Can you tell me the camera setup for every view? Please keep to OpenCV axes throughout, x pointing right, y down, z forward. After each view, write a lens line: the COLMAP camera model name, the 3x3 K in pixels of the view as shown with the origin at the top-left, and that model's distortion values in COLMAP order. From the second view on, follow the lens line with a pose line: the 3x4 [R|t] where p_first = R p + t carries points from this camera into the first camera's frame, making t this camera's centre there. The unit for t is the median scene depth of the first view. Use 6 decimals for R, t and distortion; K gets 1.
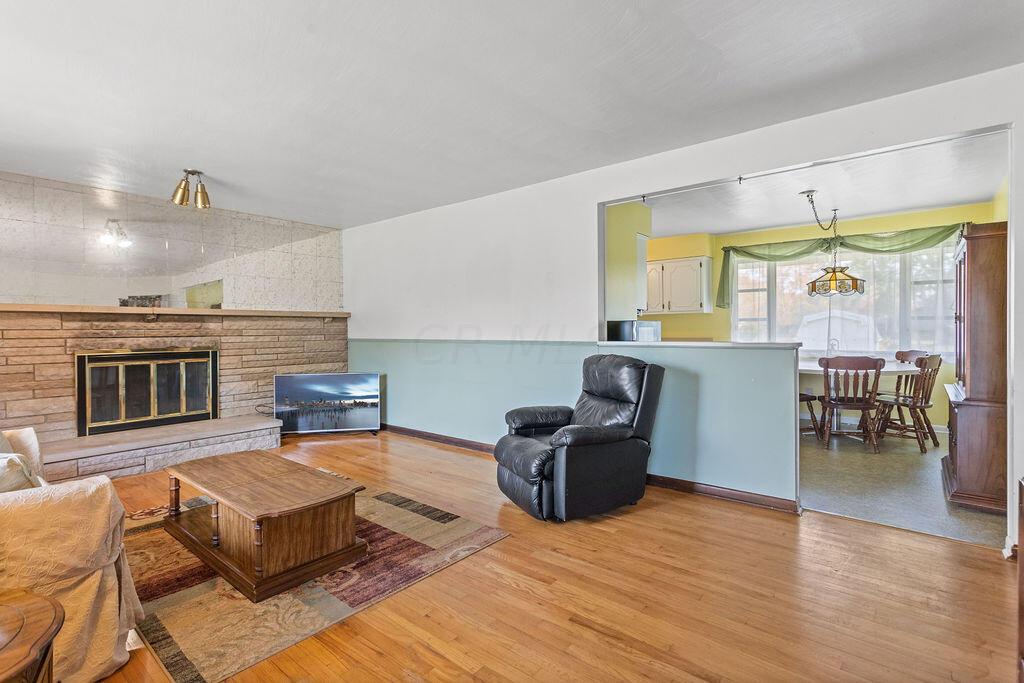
lens RADIAL K [[478.5, 0, 512.0], [0, 478.5, 341.5], [0, 0, 1]] dist [0.000702, -0.000048]
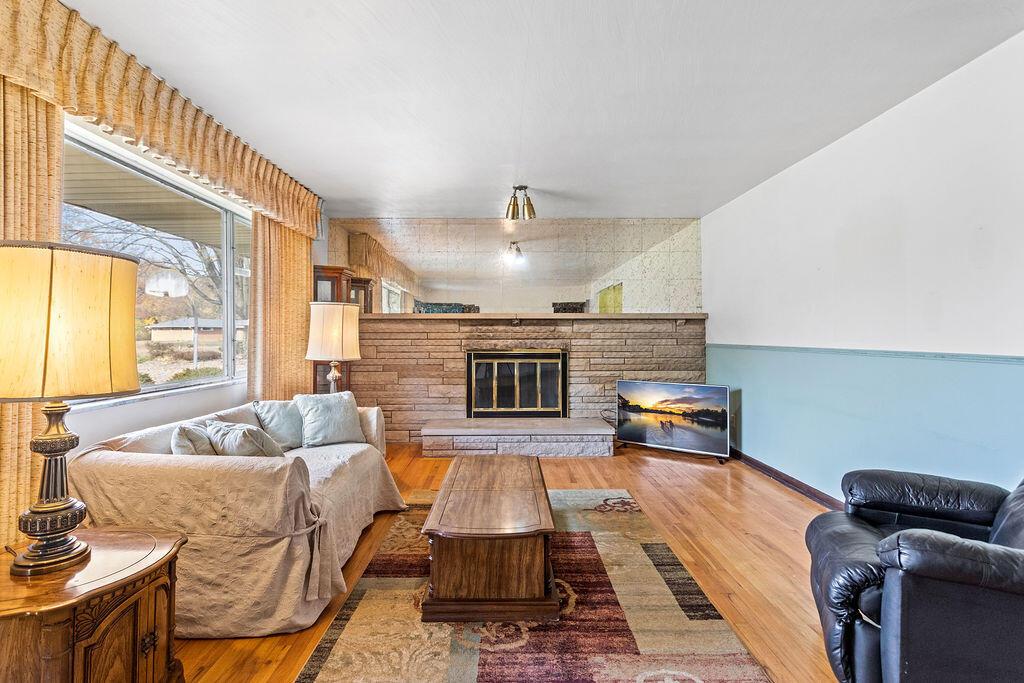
lens RADIAL K [[496.3, 0, 511.1], [0, 496.3, 331.2], [0, 0, 1]] dist [0.001337, 0.000349]
pose [[0.649125, -0.000958, -0.760681, 0.166433], [-0.021416, 0.999580, -0.019534, -0.005303], [0.760380, 0.028971, 0.648831, 0.248145]]
